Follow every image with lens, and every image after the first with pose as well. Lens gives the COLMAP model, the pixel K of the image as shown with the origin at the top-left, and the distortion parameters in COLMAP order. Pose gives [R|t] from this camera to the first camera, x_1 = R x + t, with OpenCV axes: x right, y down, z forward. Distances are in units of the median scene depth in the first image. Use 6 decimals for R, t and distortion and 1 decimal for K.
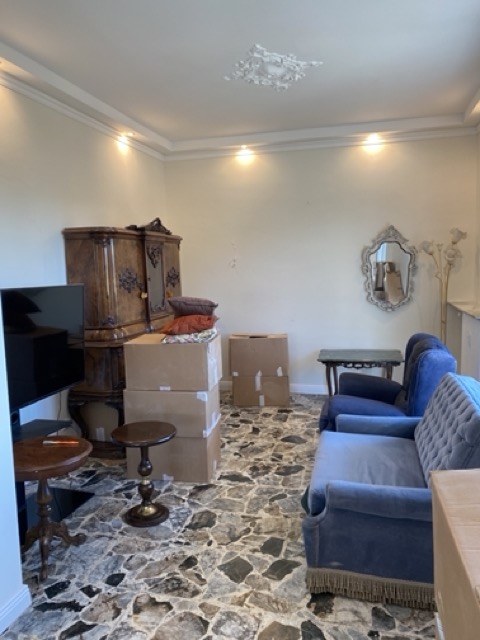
lens RADIAL K [[489.1, 0, 240.0], [0, 489.1, 320.0], [0, 0, 1]] dist [0.005244, 0.012317]
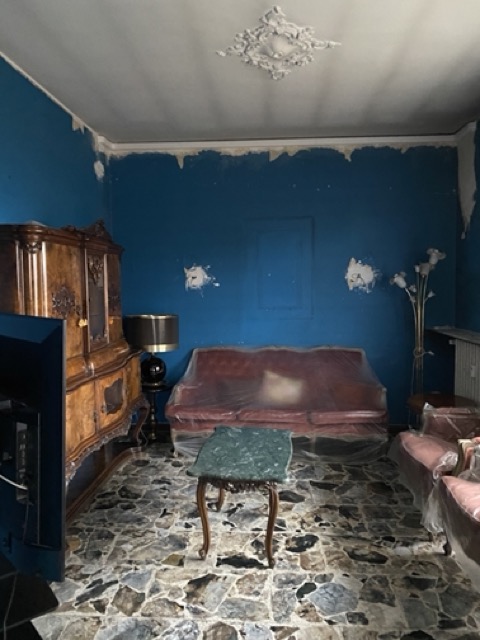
lens RADIAL K [[489.1, 0, 240.0], [0, 489.1, 320.0], [0, 0, 1]] dist [0.005244, 0.012317]
pose [[0.981769, -0.000023, 0.190077, -0.159489], [0.008401, 0.999028, -0.043271, -0.023270], [-0.189891, 0.044079, 0.980815, 0.238348]]
